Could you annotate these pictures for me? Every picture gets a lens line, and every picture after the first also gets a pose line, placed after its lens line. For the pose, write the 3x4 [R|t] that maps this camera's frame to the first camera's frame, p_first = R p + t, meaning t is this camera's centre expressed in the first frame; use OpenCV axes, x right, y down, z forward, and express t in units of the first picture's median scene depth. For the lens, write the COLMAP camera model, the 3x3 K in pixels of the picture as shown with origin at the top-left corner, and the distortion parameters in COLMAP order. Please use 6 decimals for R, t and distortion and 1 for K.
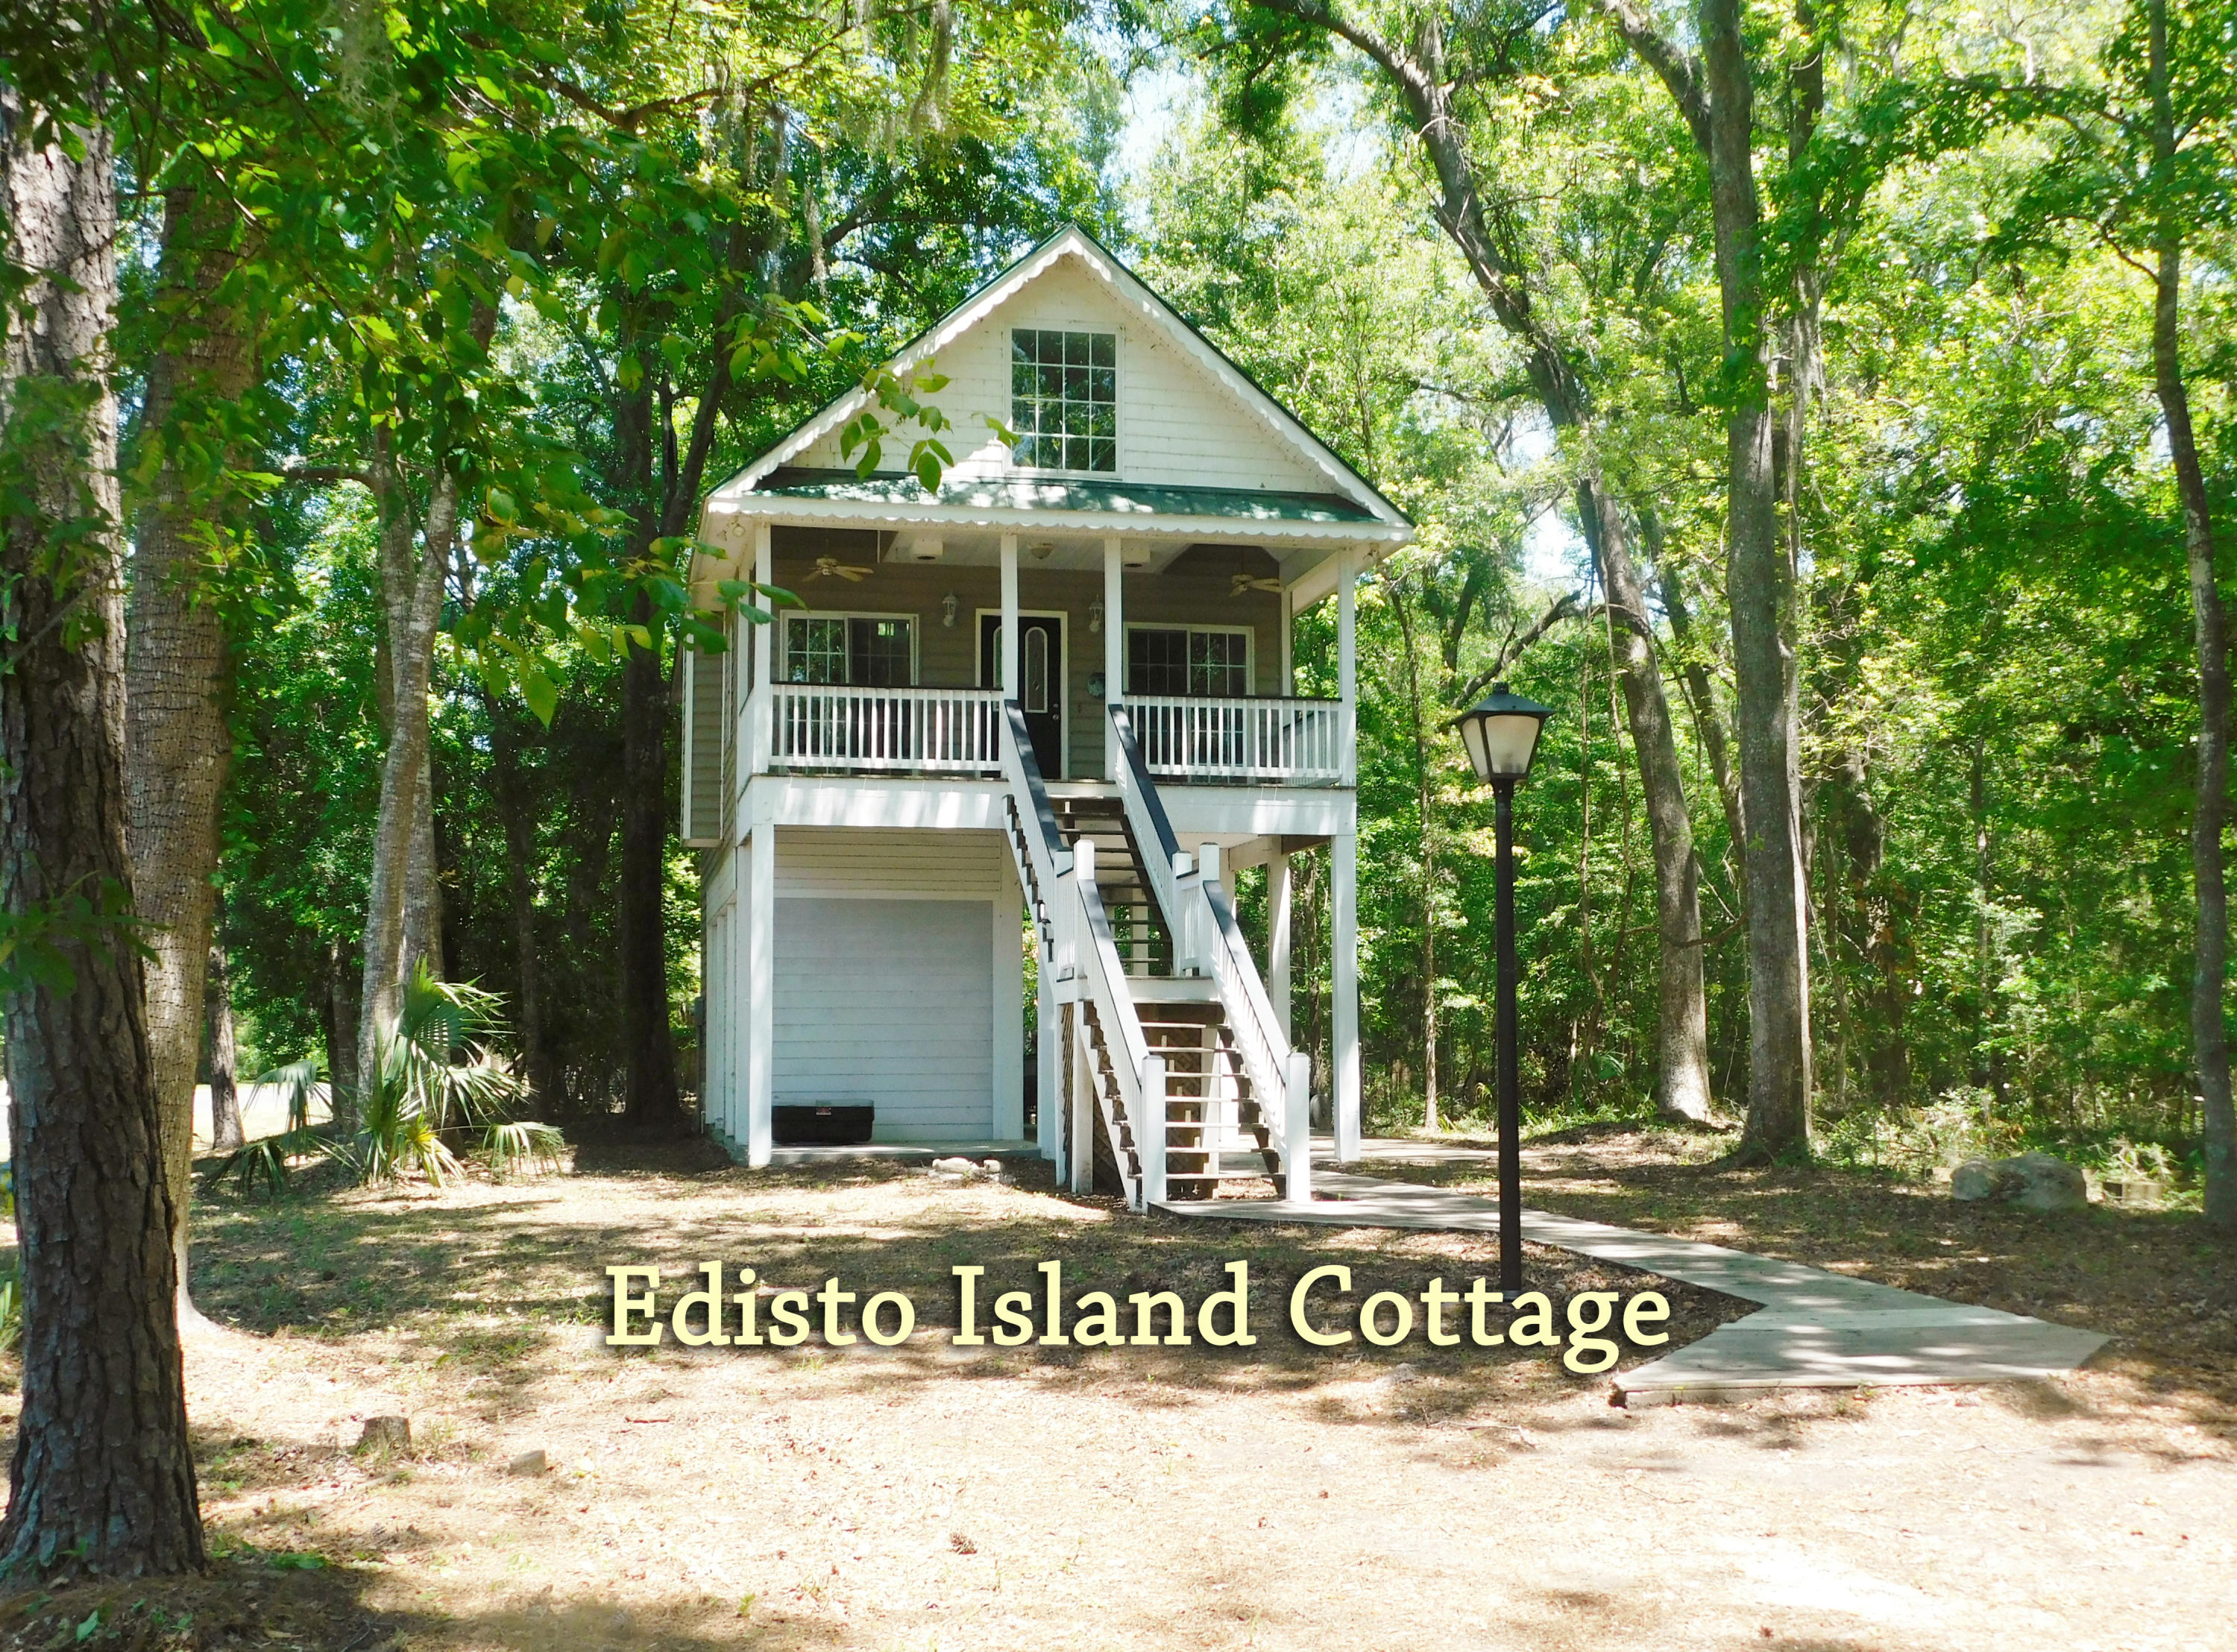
lens RADIAL K [[2324.2, 0, 1117.8], [0, 2324.2, 862.8], [0, 0, 1]] dist [0.013478, 0.003710]
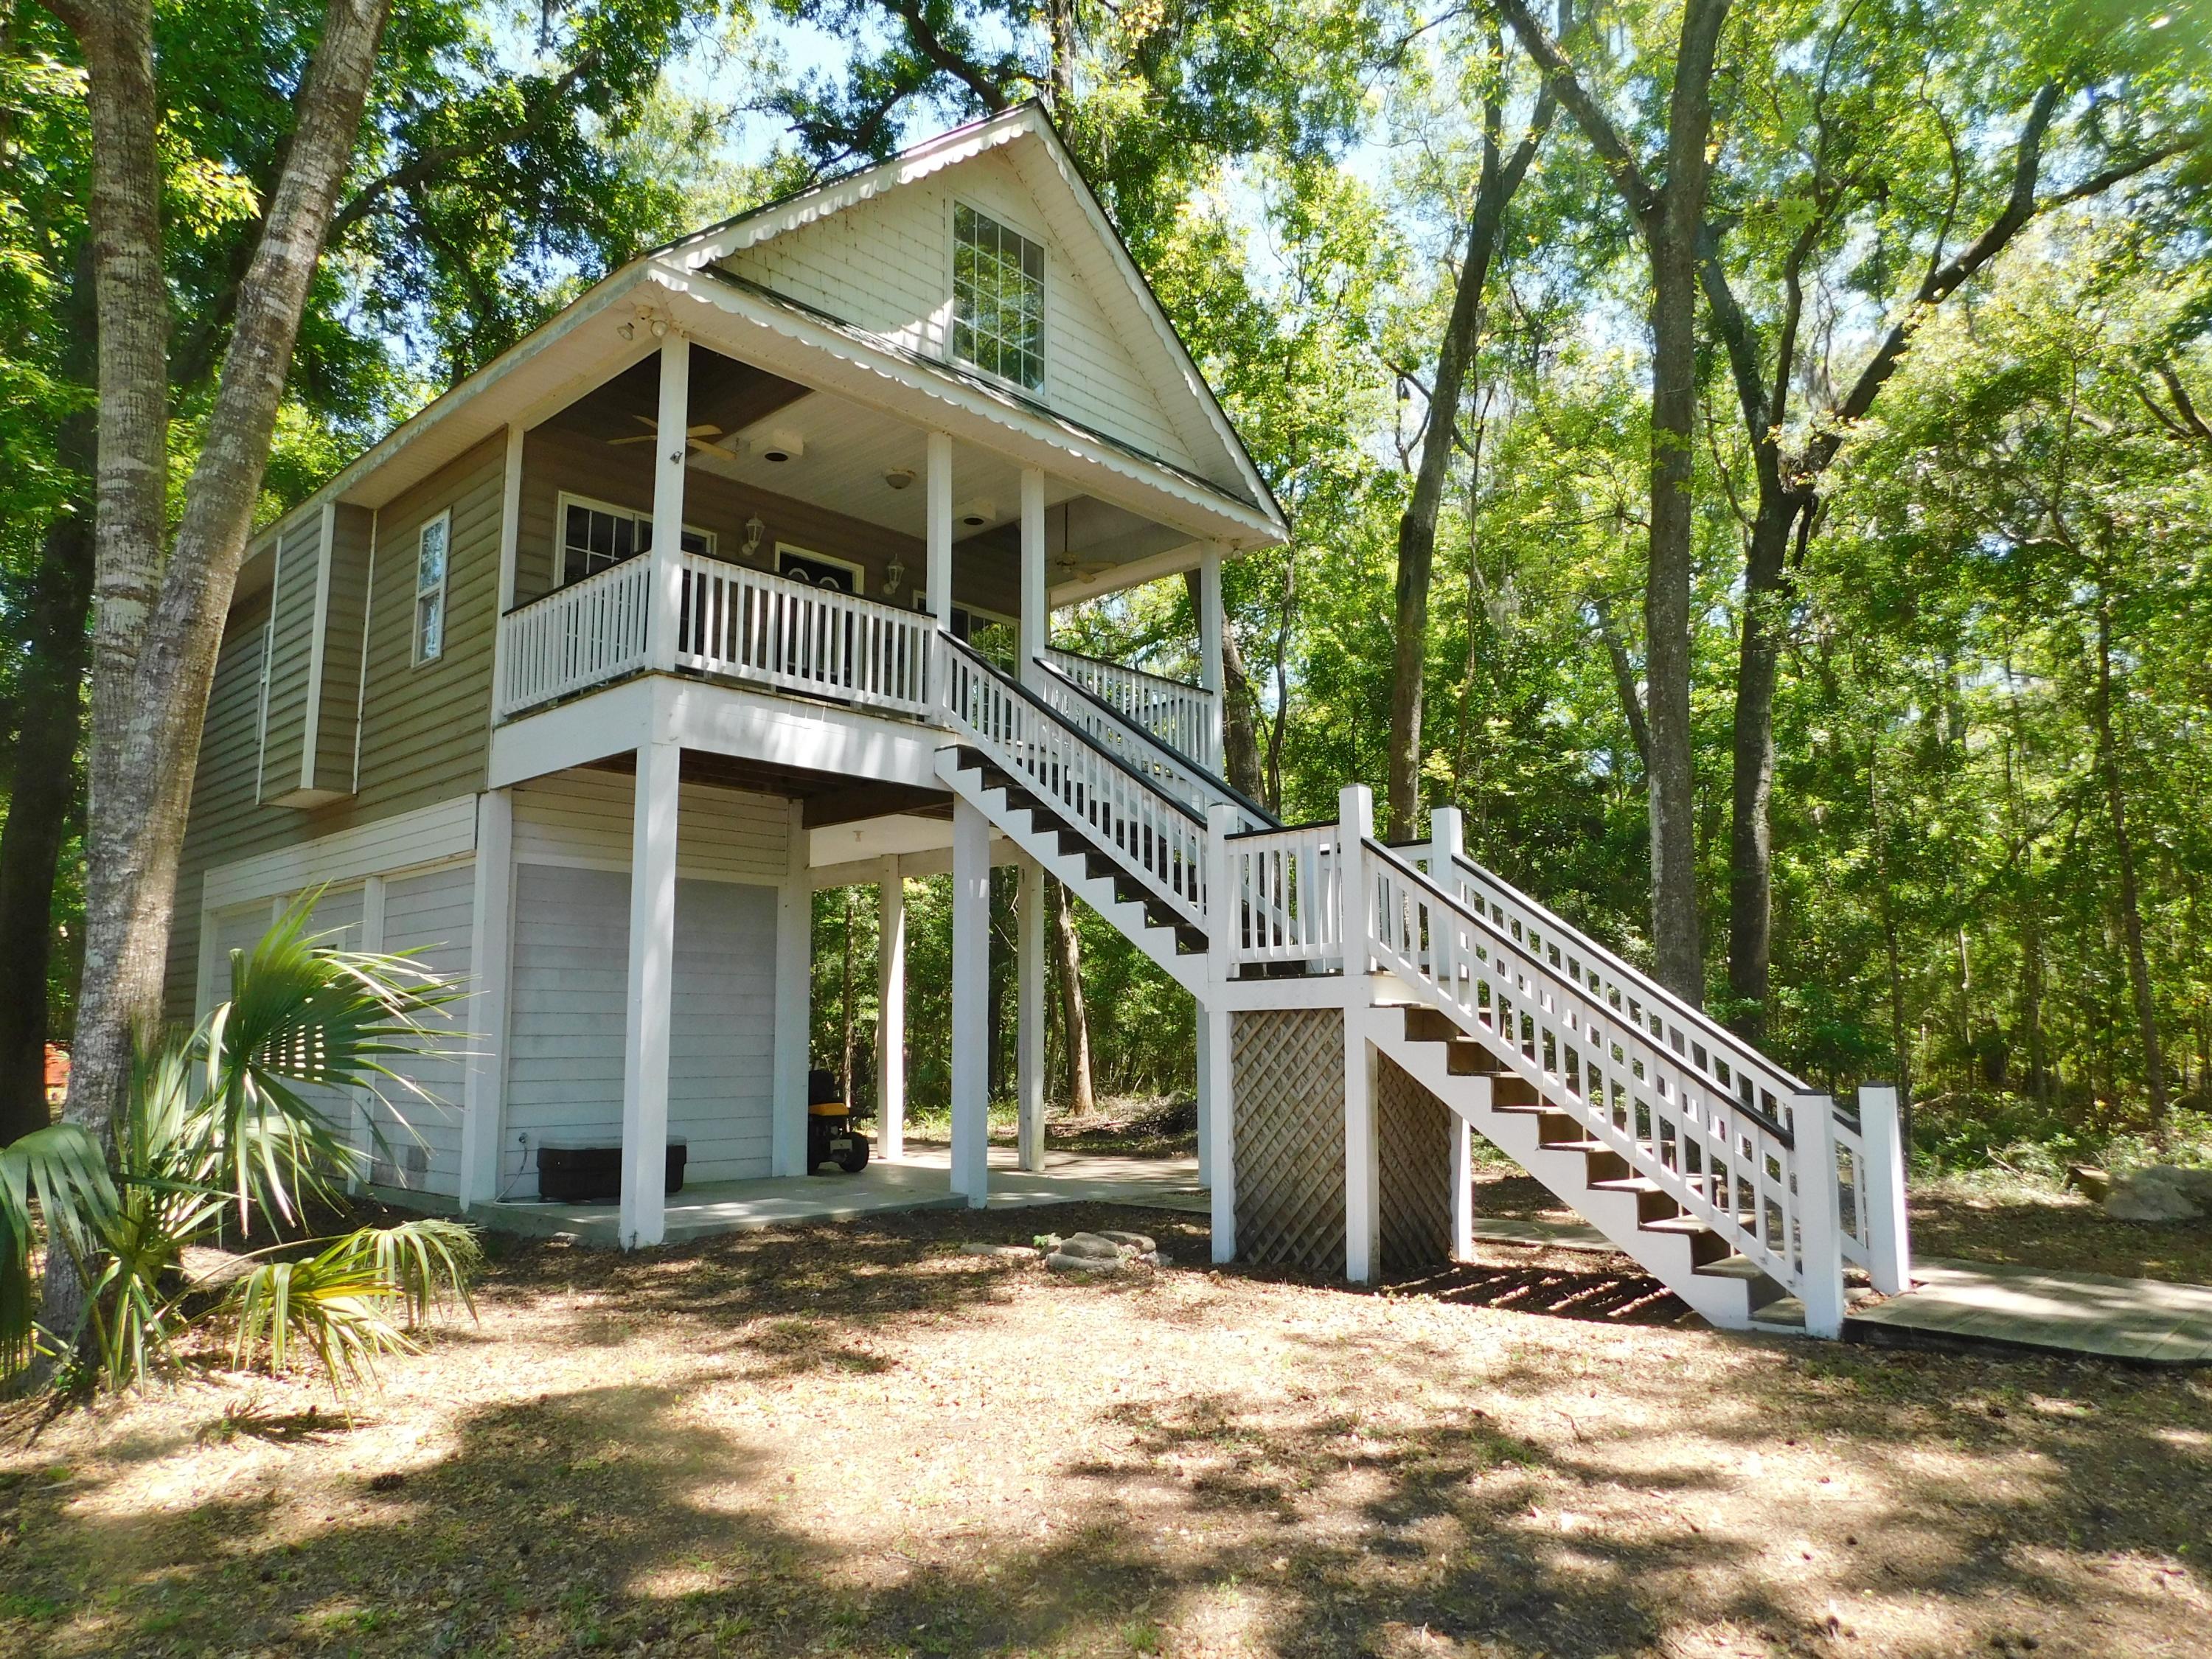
lens RADIAL K [[1431.0, 0, 1106.0], [0, 1431.0, 829.5], [0, 0, 1]] dist [-0.031594, 0.004934]
pose [[0.818195, 0.078208, 0.569597, -0.277648], [-0.039102, 0.995980, -0.080585, 0.036258], [-0.573610, 0.043661, 0.817964, 0.563837]]
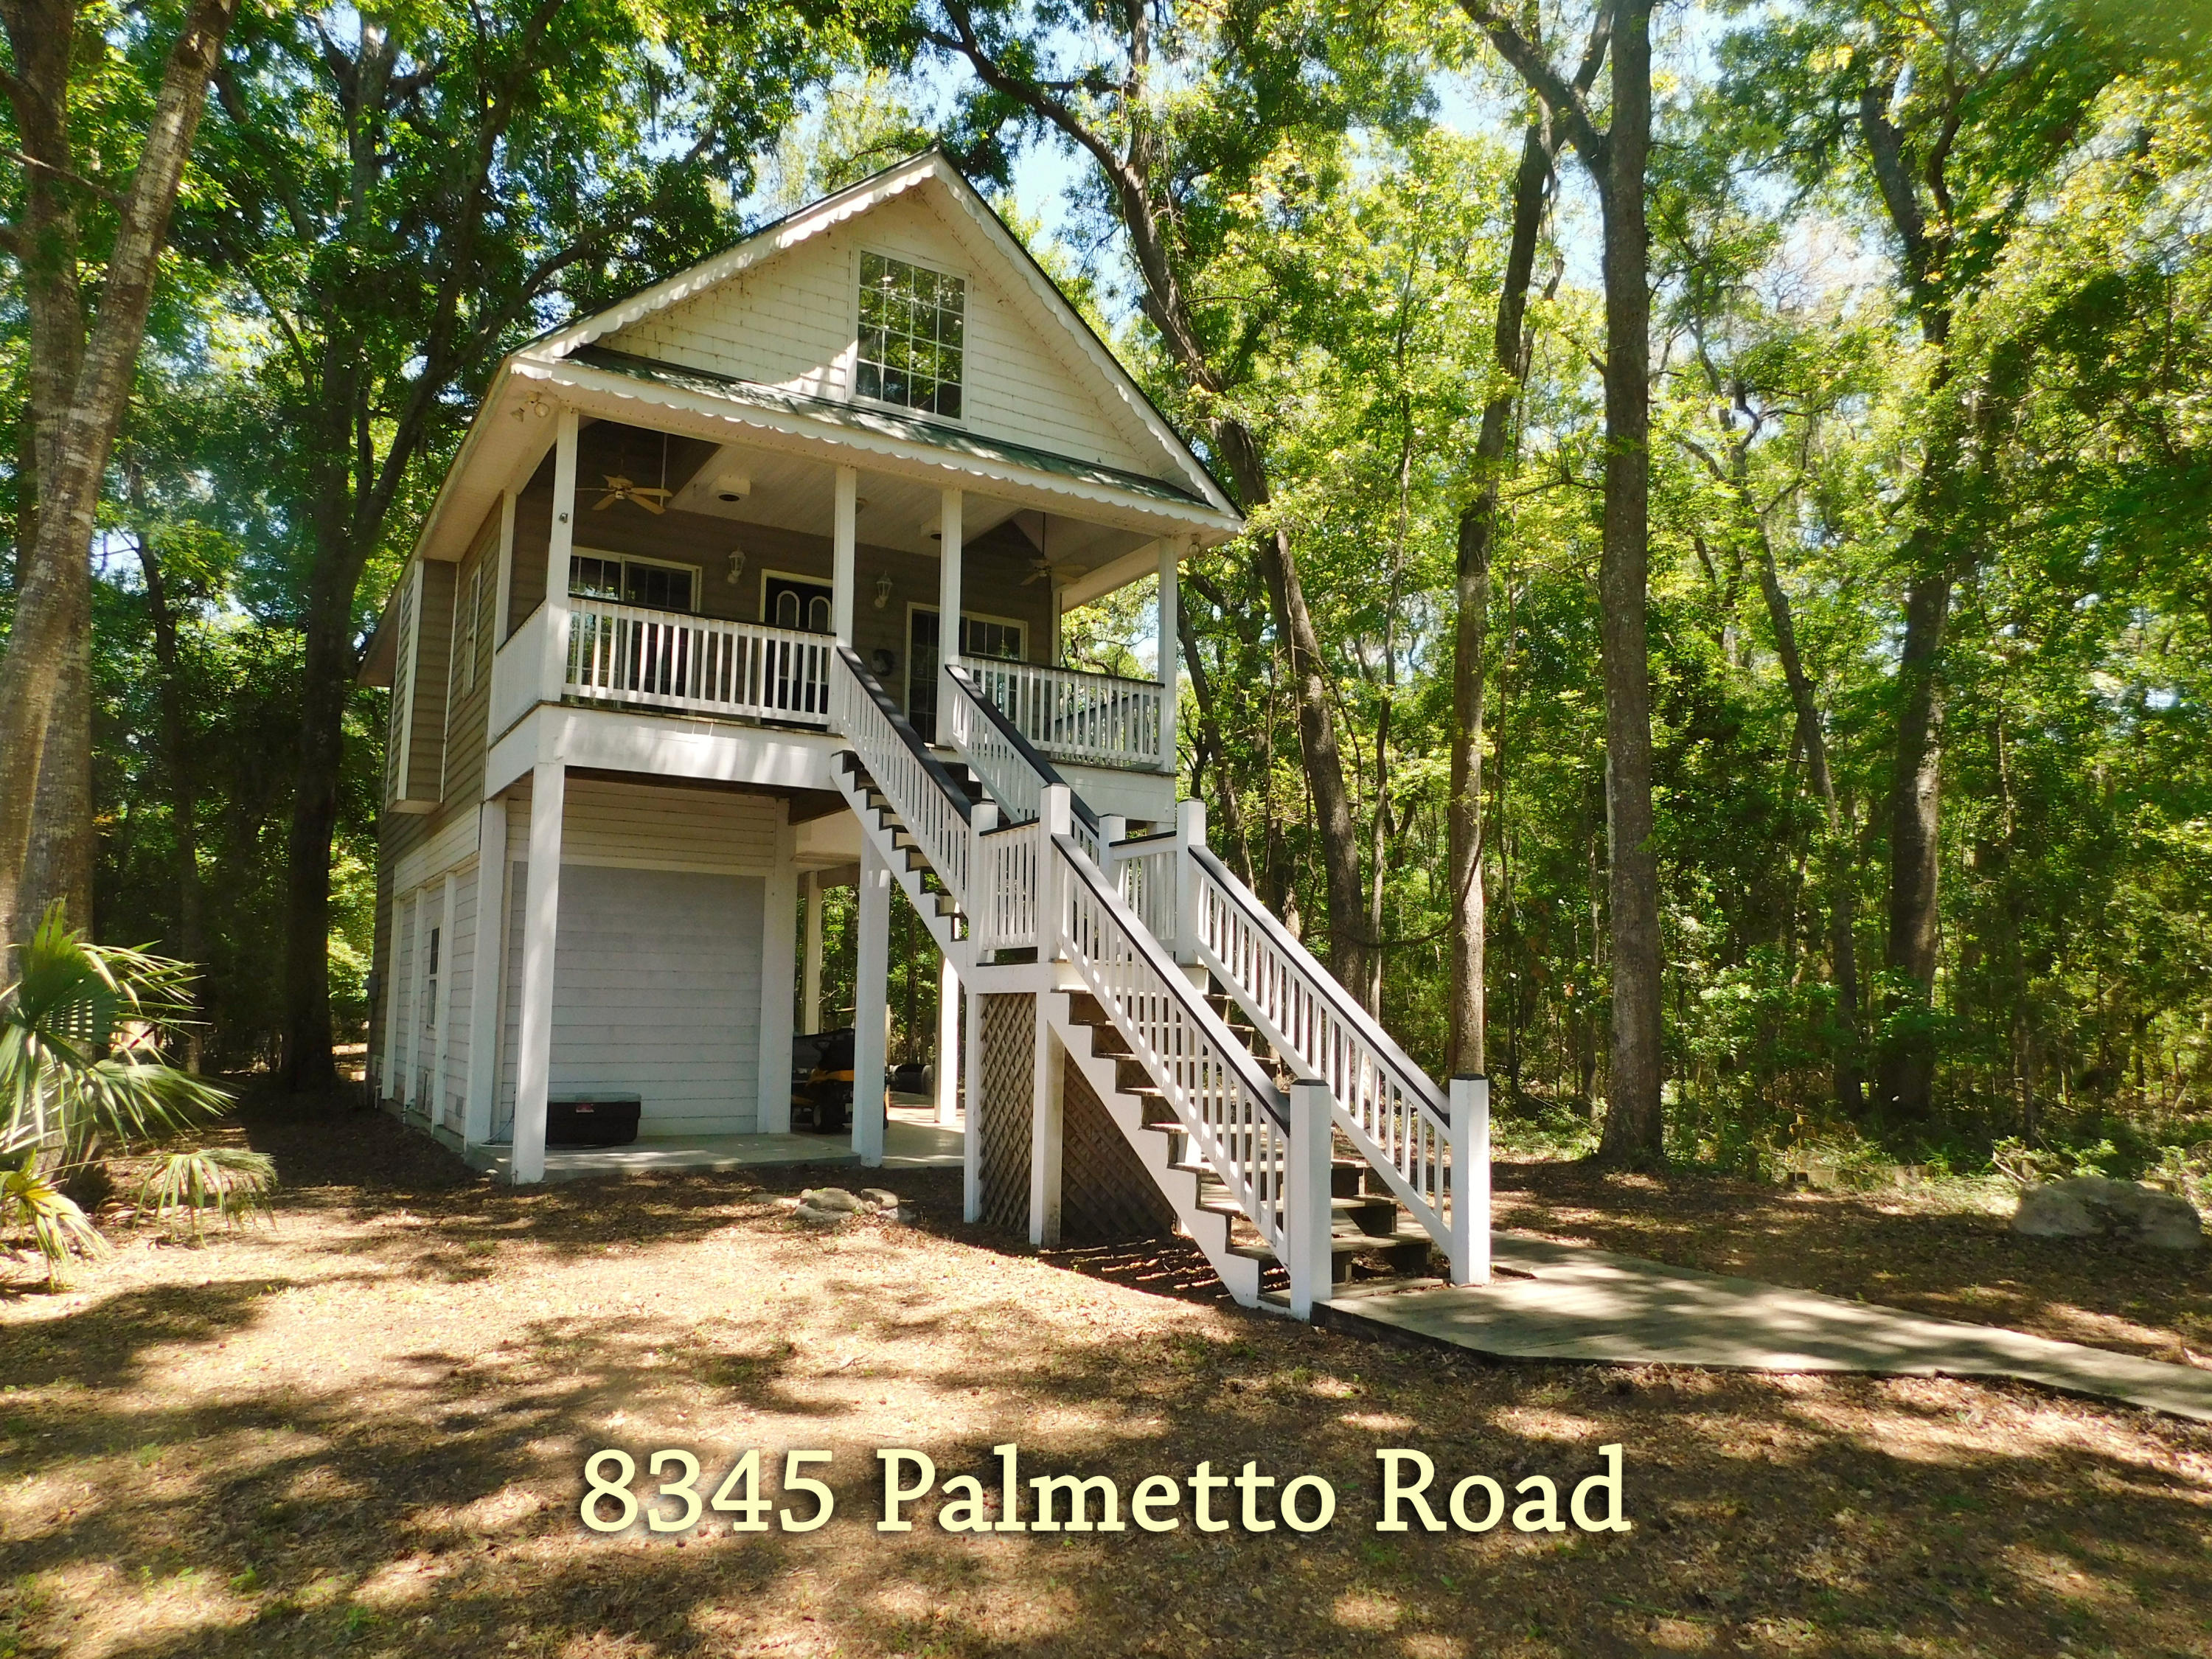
lens RADIAL K [[1431.0, 0, 1106.0], [0, 1431.0, 829.5], [0, 0, 1]] dist [-0.031594, 0.004934]
pose [[0.939528, 0.050662, 0.338704, -0.134070], [-0.035193, 0.998044, -0.051662, 0.024714], [-0.340659, 0.036618, 0.939474, 0.450518]]
